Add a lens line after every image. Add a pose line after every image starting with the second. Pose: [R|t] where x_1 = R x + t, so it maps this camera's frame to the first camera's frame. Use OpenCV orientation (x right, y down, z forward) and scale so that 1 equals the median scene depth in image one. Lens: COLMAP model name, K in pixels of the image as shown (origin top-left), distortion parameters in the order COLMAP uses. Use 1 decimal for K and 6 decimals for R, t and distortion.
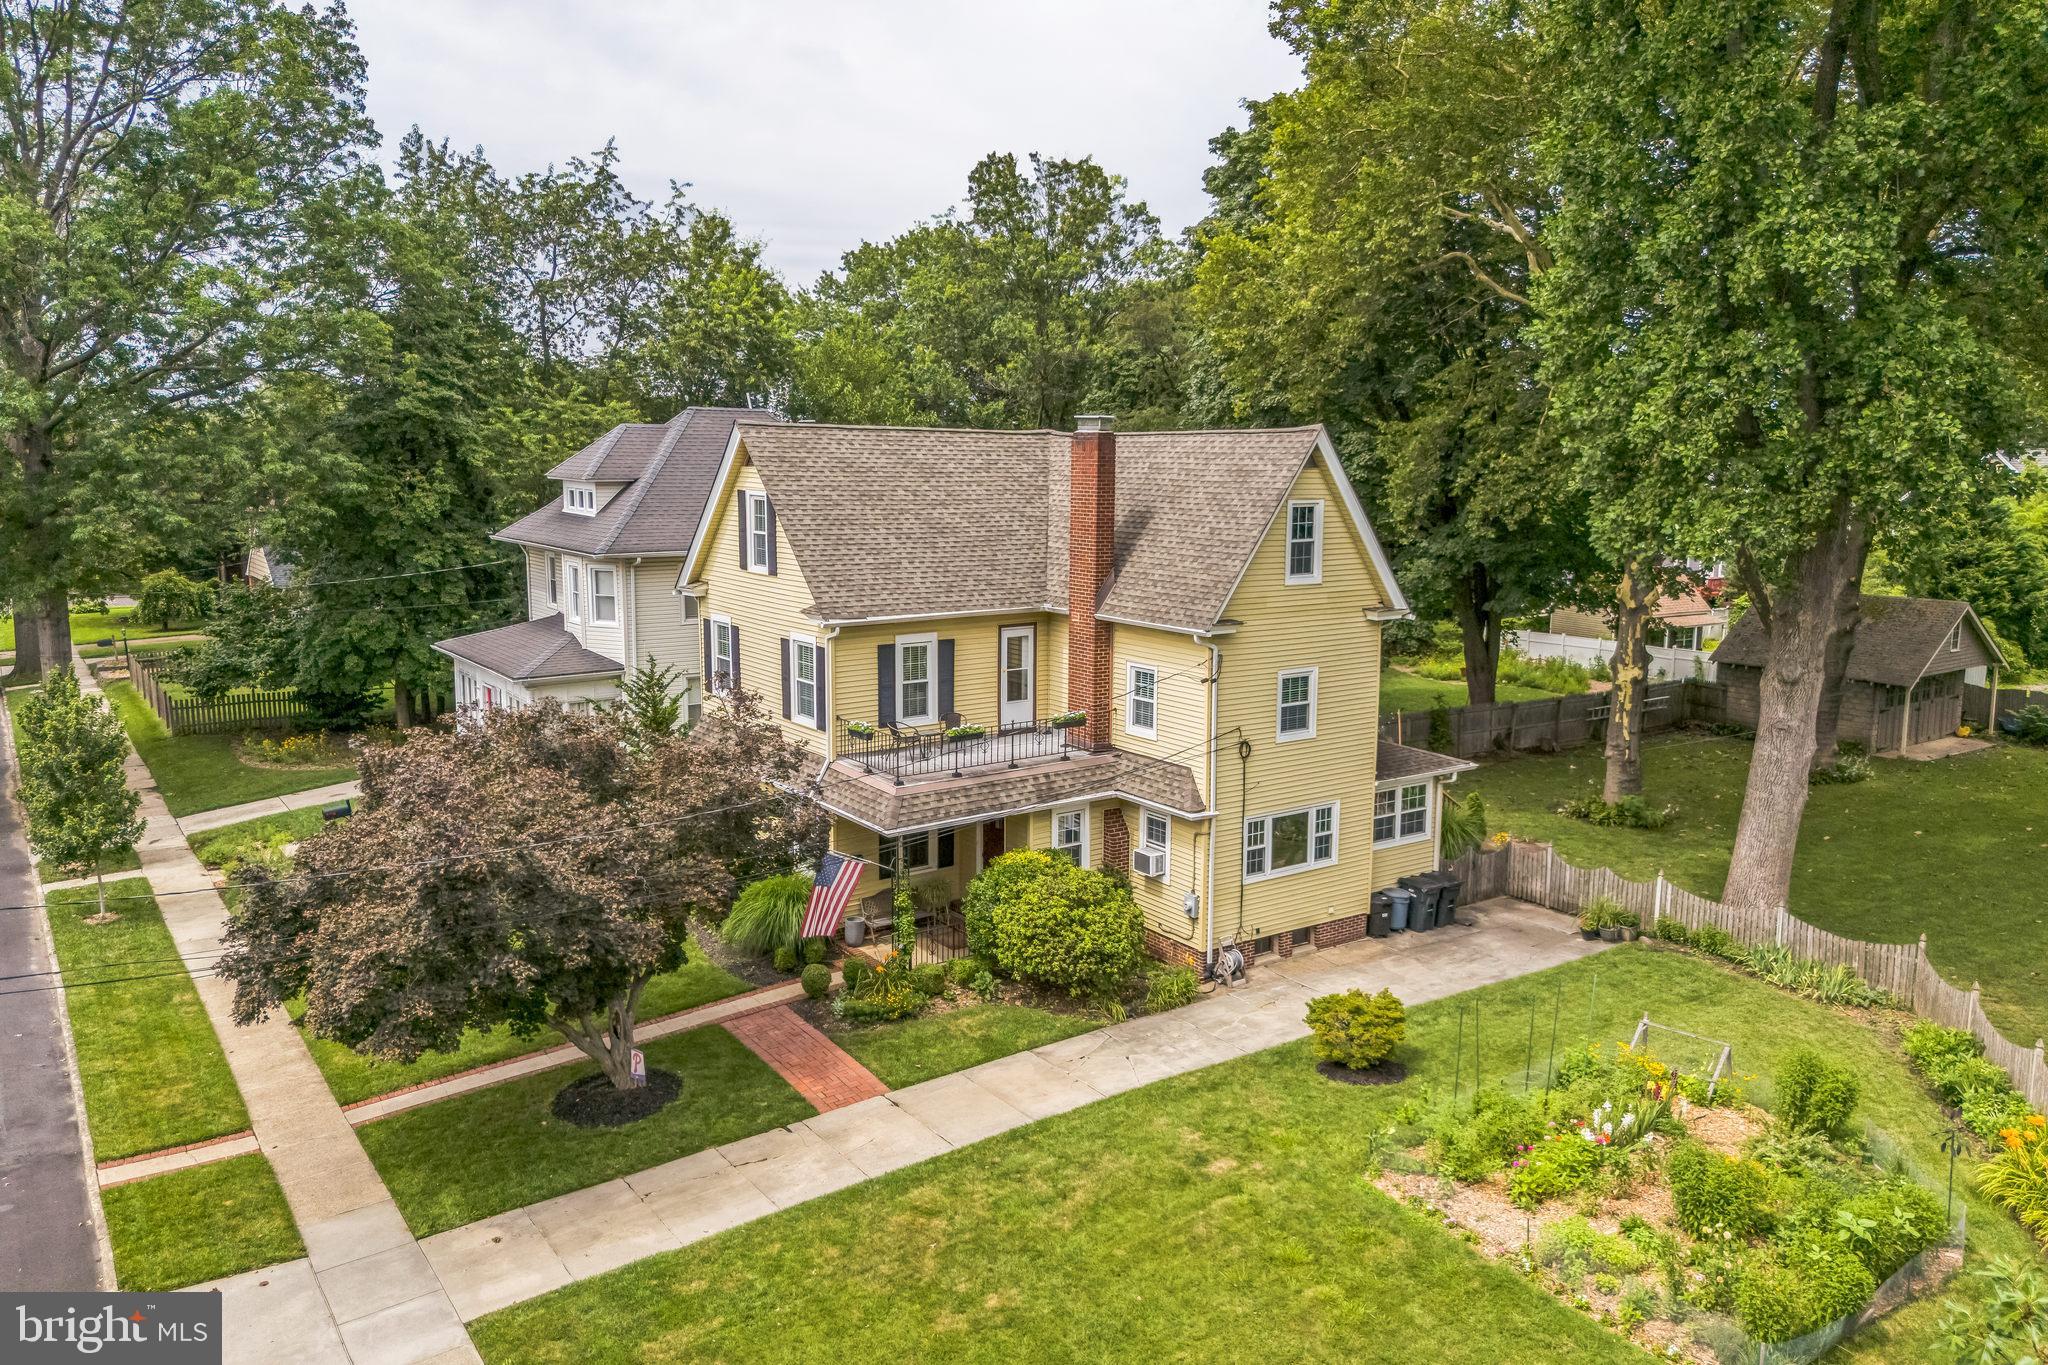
lens RADIAL K [[1507.8, 0, 1020.0], [0, 1507.8, 680.3], [0, 0, 1]] dist [0.033668, -0.007354]
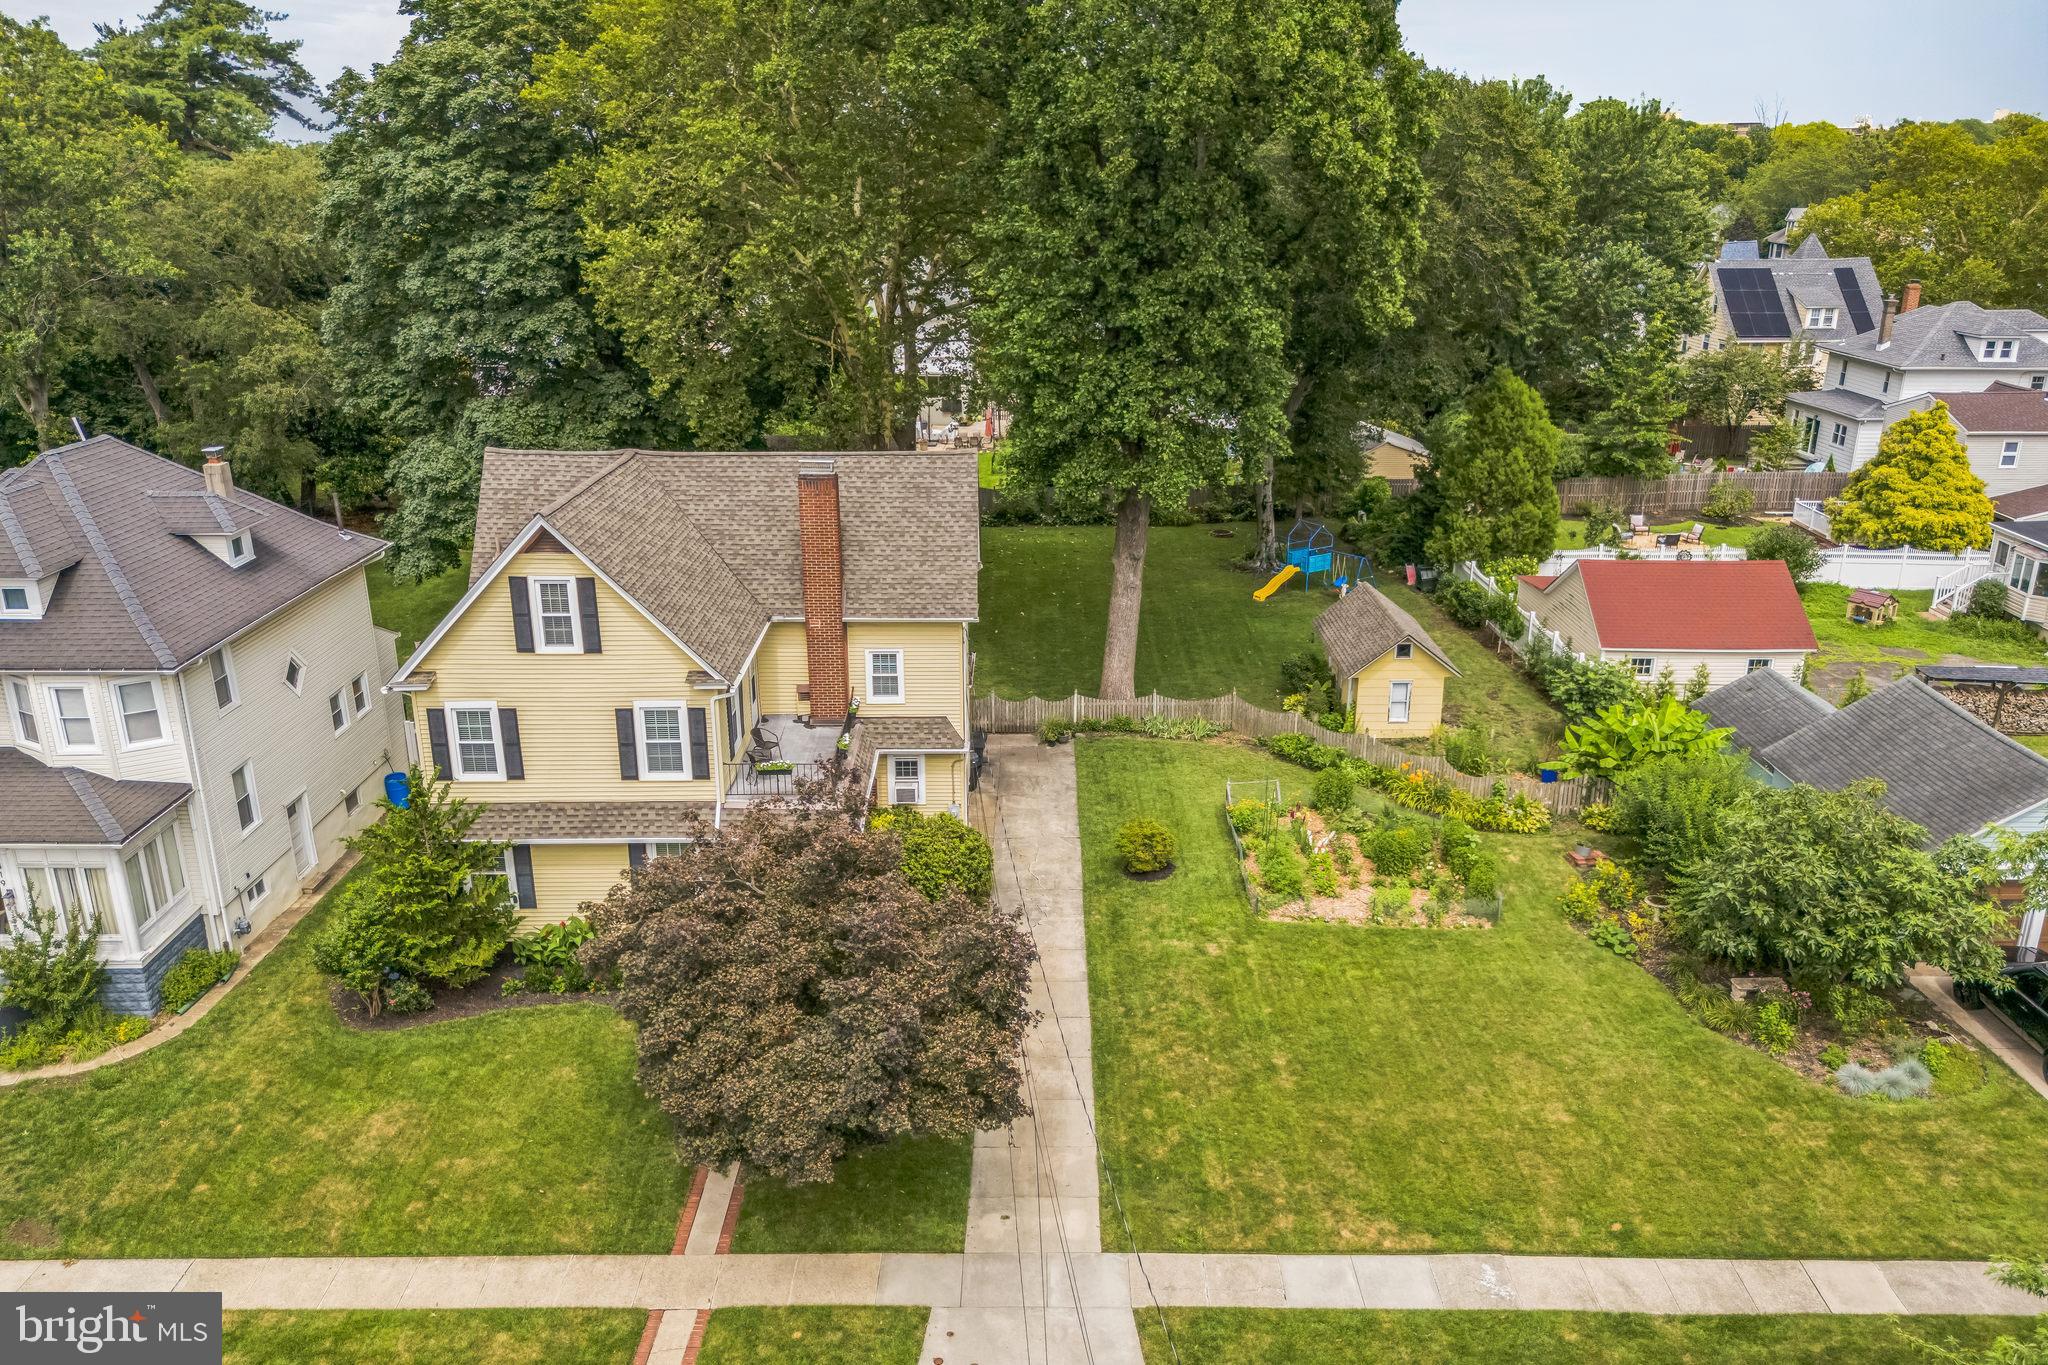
lens RADIAL K [[1507.8, 0, 1022.5], [0, 1507.8, 674.6], [0, 0, 1]] dist [0.033668, -0.007354]
pose [[0.570410, -0.268314, 0.776299, -0.839279], [0.135538, 0.962930, 0.233228, -0.268494], [-0.810100, -0.027818, 0.585631, 0.153248]]
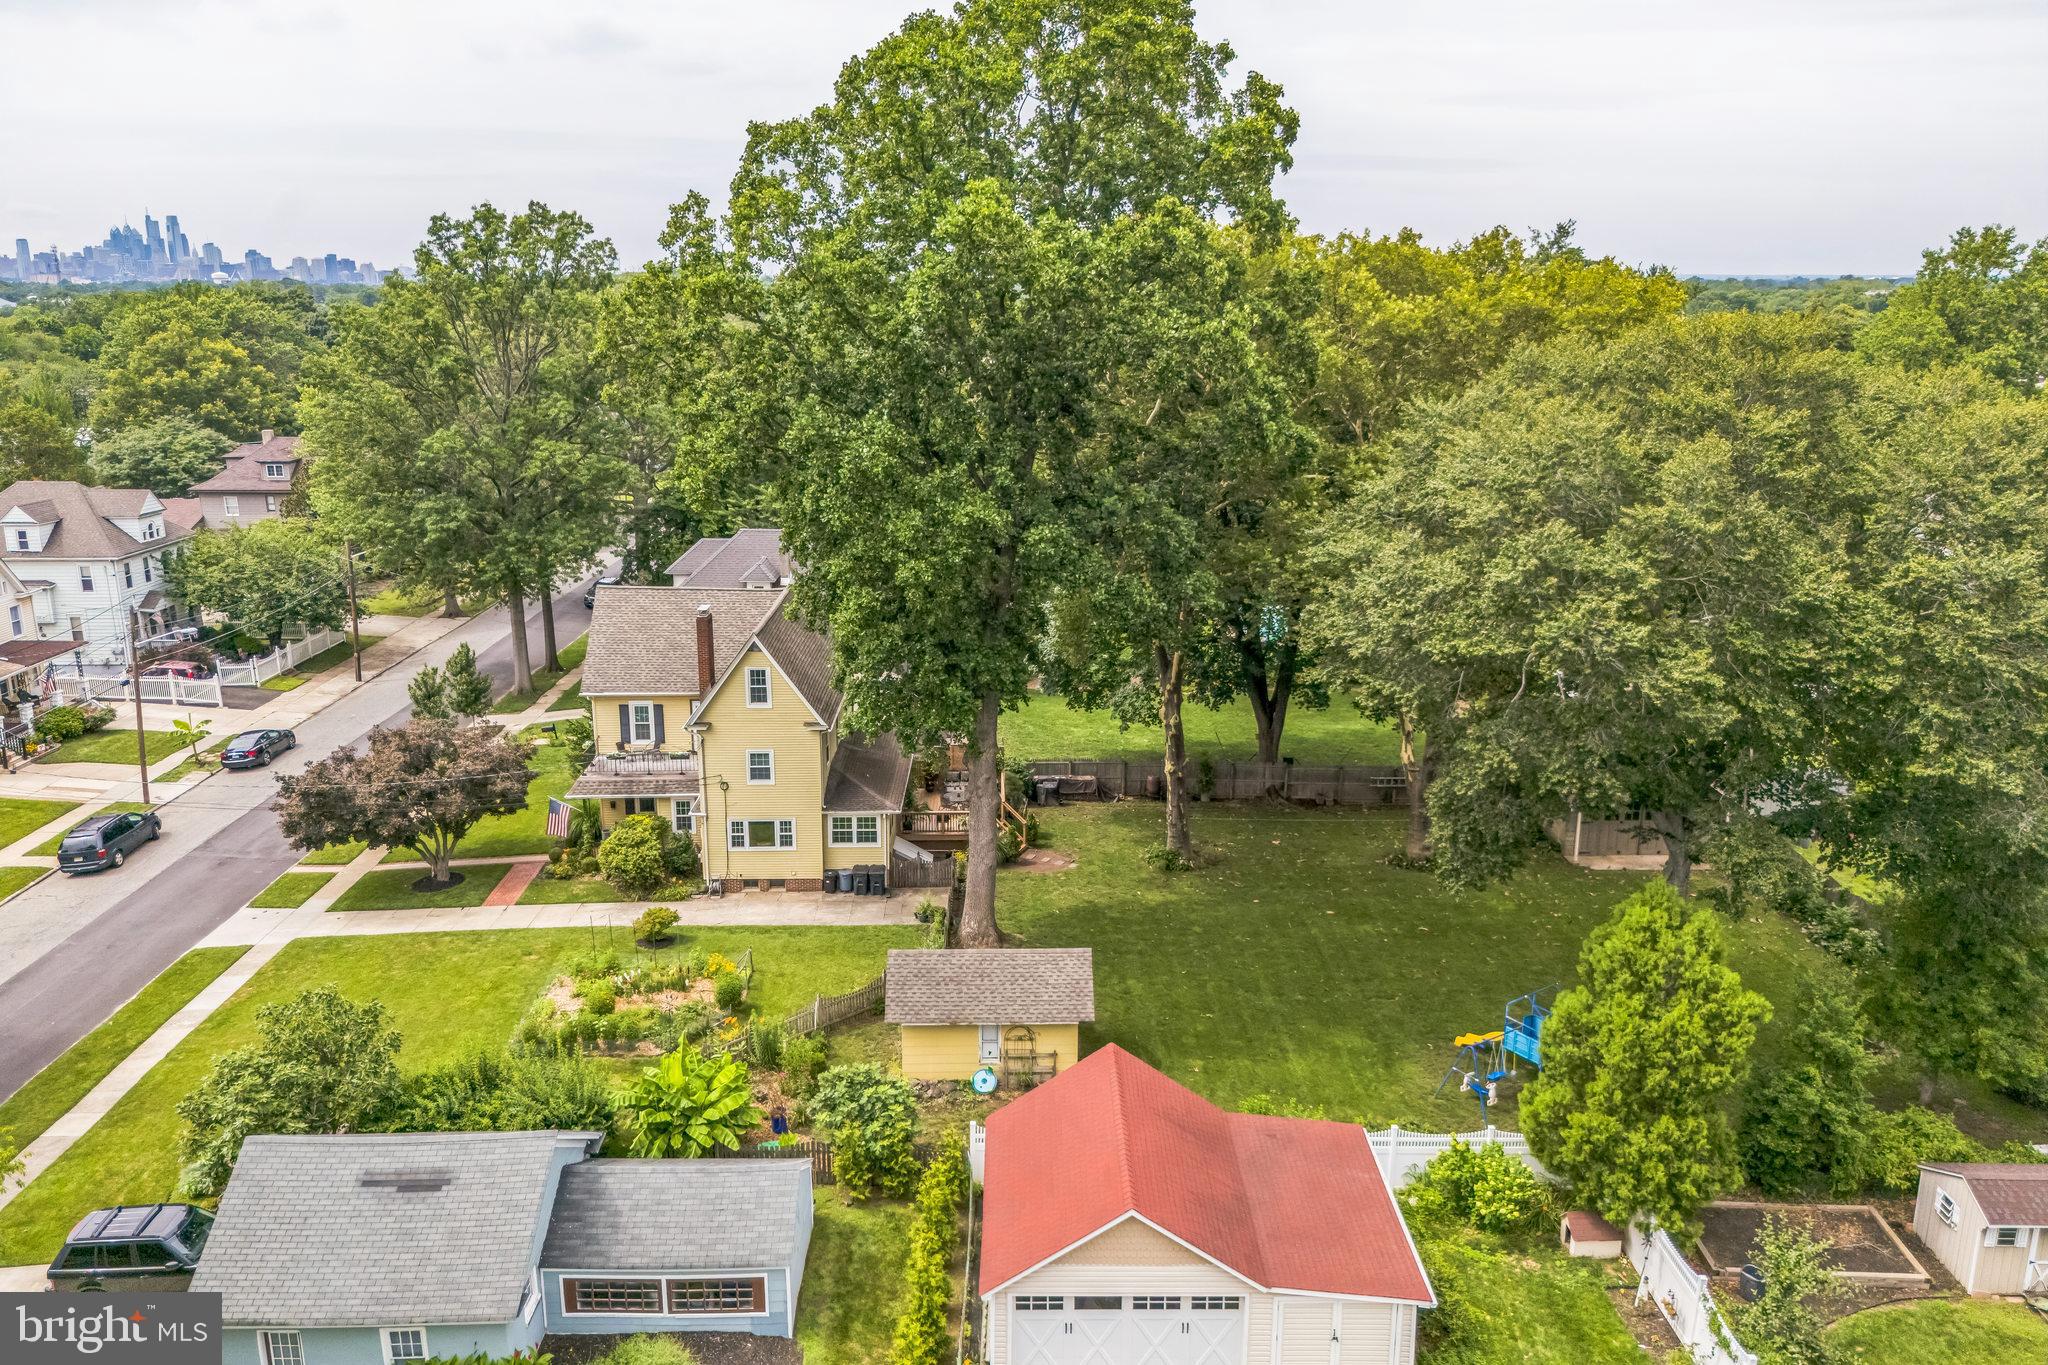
lens RADIAL K [[1507.8, 0, 1023.6], [0, 1507.8, 687.5], [0, 0, 1]] dist [0.033668, -0.007354]
pose [[0.826427, 0.142376, -0.544745, 1.497347], [-0.080233, 0.987406, 0.136352, -0.375206], [0.557298, -0.068979, 0.827443, -0.417774]]
